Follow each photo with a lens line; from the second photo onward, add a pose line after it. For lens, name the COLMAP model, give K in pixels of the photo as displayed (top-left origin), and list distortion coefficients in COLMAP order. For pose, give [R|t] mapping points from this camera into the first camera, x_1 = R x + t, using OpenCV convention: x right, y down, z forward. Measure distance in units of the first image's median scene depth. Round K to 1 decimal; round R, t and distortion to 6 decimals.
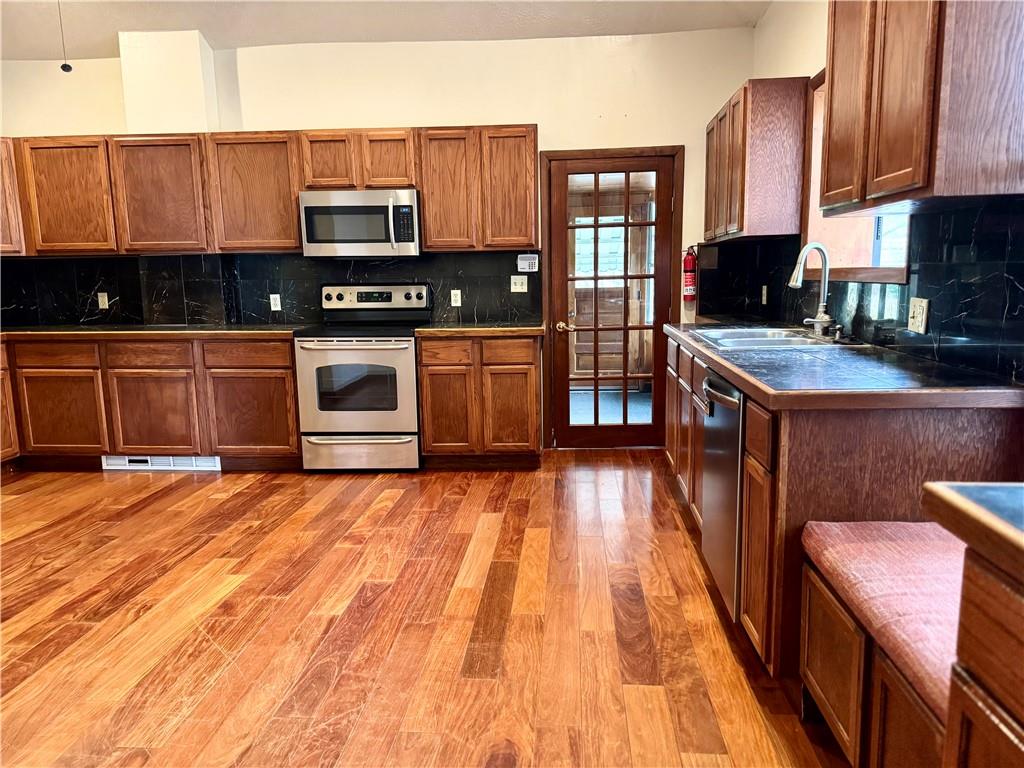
lens RADIAL K [[706.2, 0, 512.0], [0, 706.2, 384.0], [0, 0, 1]] dist [0.150307, -0.252325]
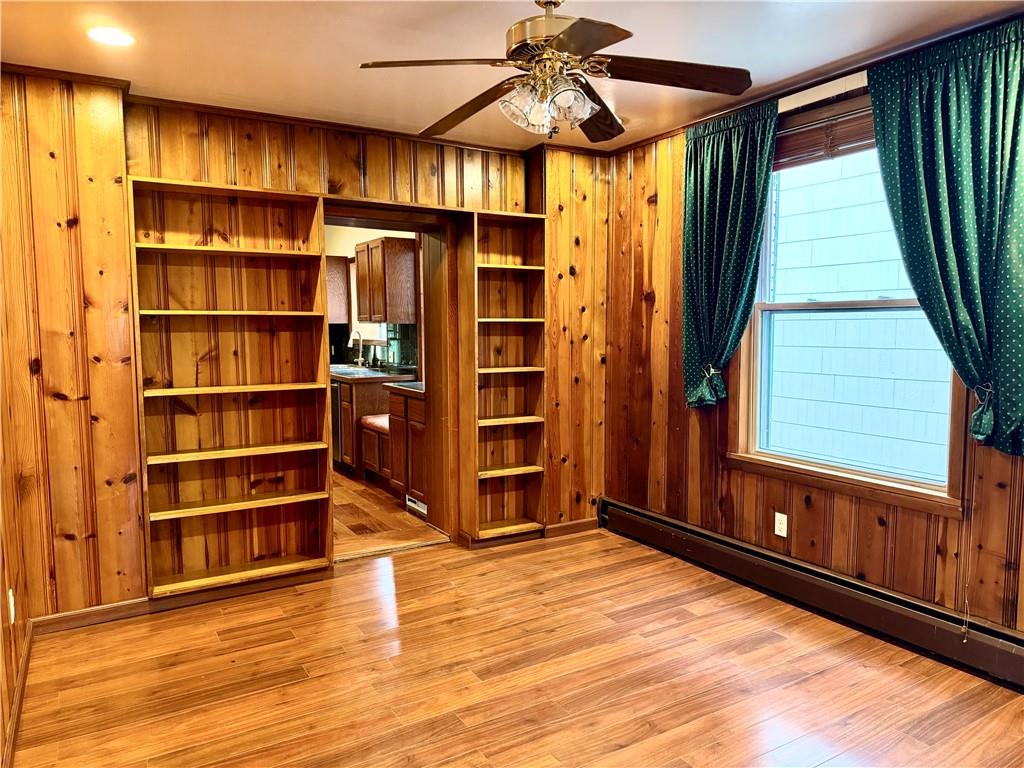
lens RADIAL K [[706.2, 0, 512.0], [0, 706.2, 384.0], [0, 0, 1]] dist [0.150307, -0.252325]
pose [[0.812997, -0.032363, 0.581368, -0.532296], [0.078216, 0.995475, -0.053964, 0.154122], [-0.576991, 0.089345, 0.811849, -1.189845]]
